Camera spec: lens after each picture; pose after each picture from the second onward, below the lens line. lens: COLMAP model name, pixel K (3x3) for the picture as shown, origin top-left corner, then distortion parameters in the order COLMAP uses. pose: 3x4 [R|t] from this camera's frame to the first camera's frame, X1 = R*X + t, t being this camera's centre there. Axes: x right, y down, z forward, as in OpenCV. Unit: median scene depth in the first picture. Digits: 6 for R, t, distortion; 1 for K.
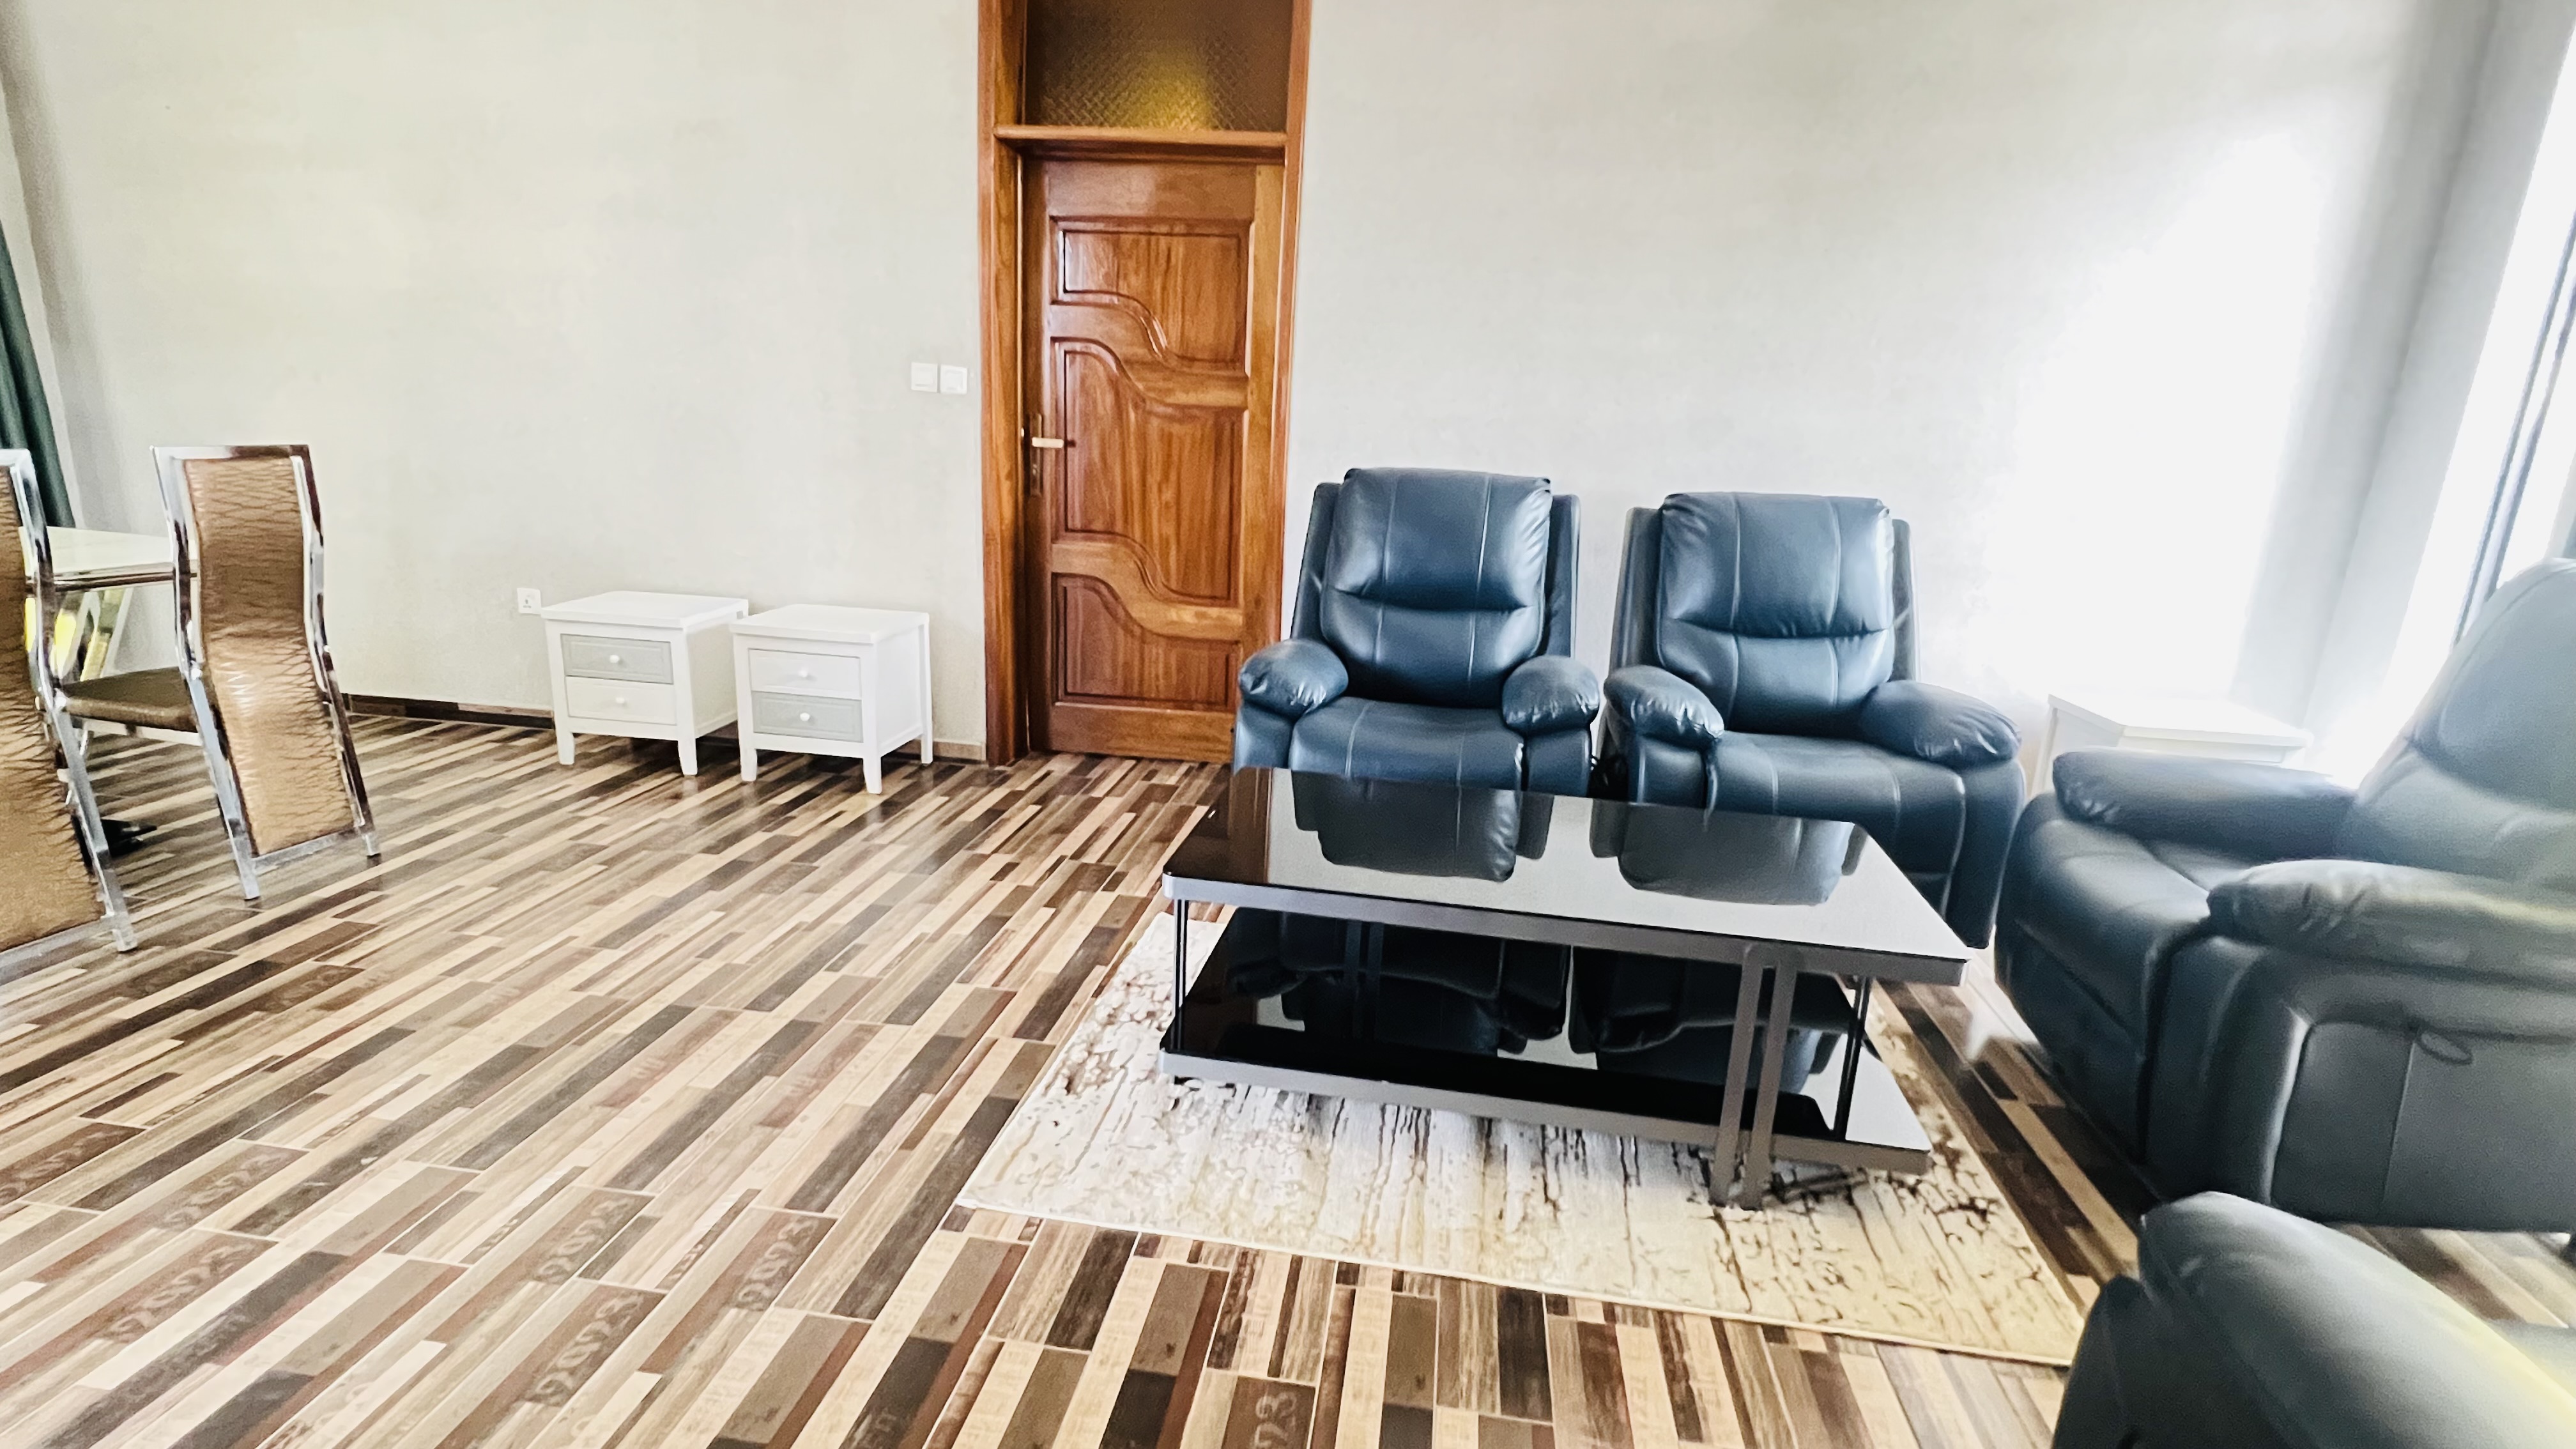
lens RADIAL K [[1291.4, 0, 1288.0], [0, 1291.4, 724.5], [0, 0, 1]] dist [-0.000060, 0.000123]
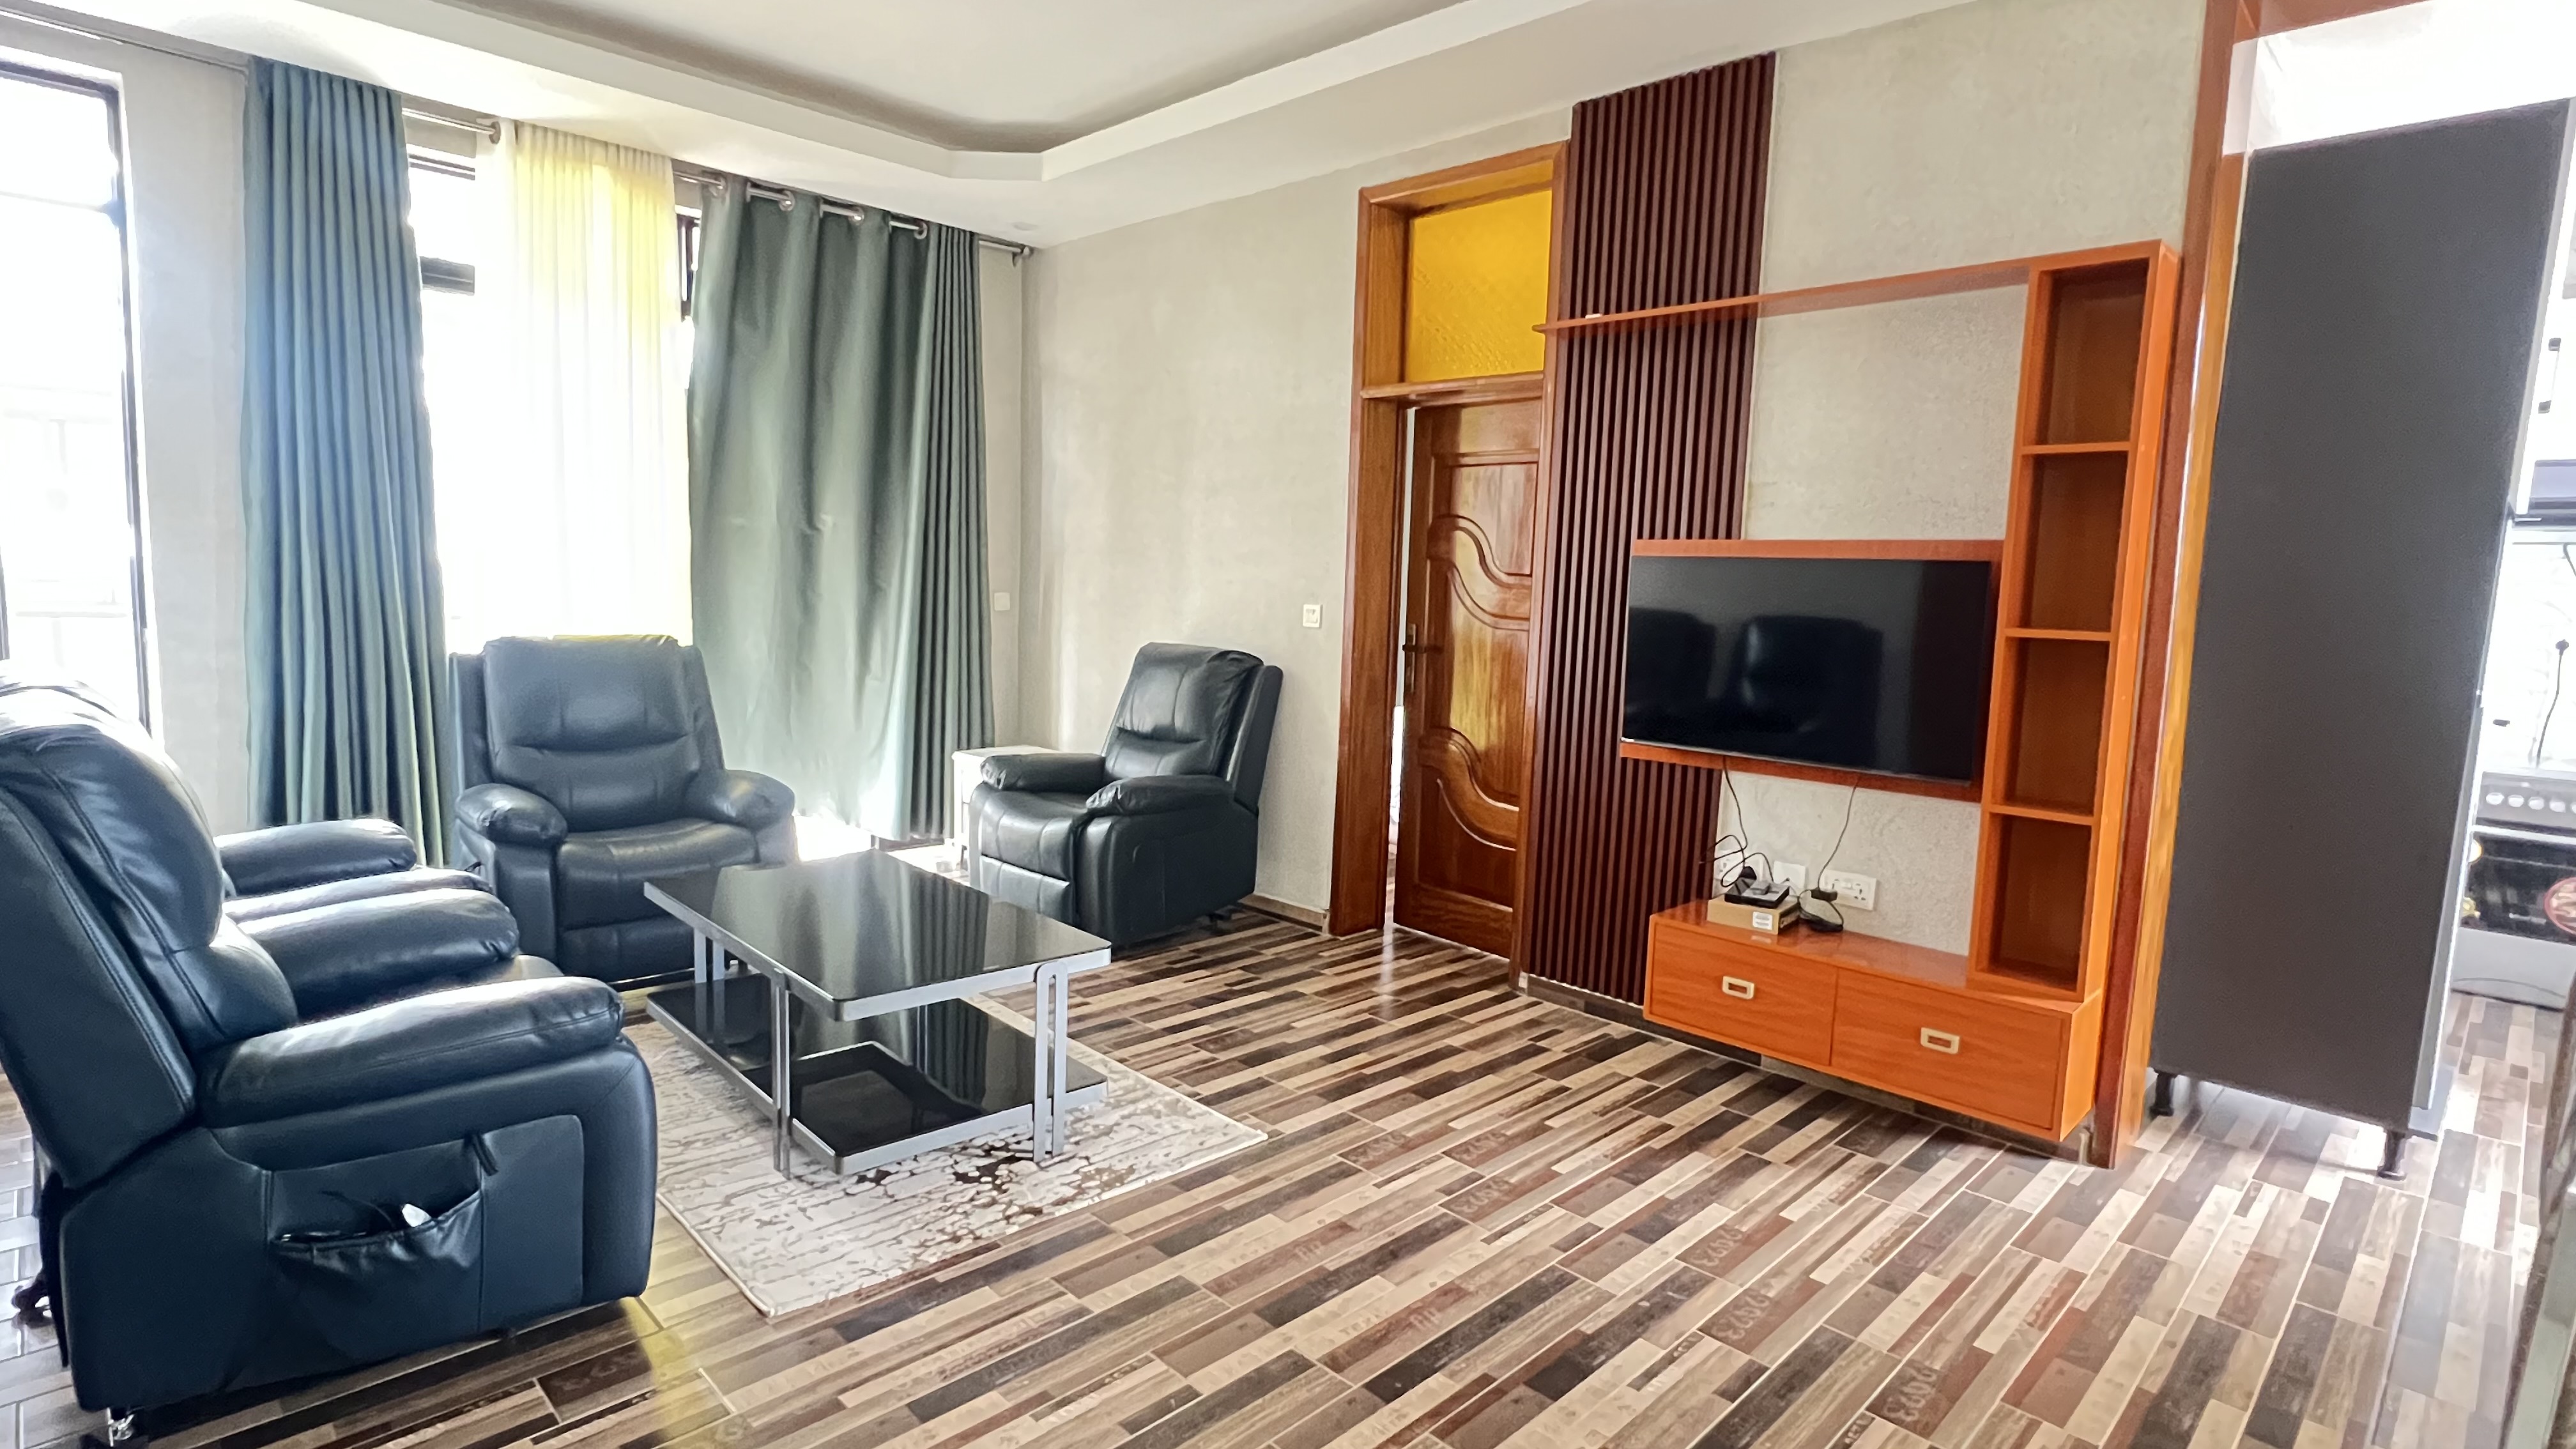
lens RADIAL K [[1230.7, 0, 1288.0], [0, 1230.7, 724.5], [0, 0, 1]] dist [0.001483, 0.000059]
pose [[-0.798636, -0.143104, 0.584553, -0.960811], [0.067277, 0.943999, 0.323015, -0.513569], [-0.598042, 0.297298, -0.744284, 1.743420]]
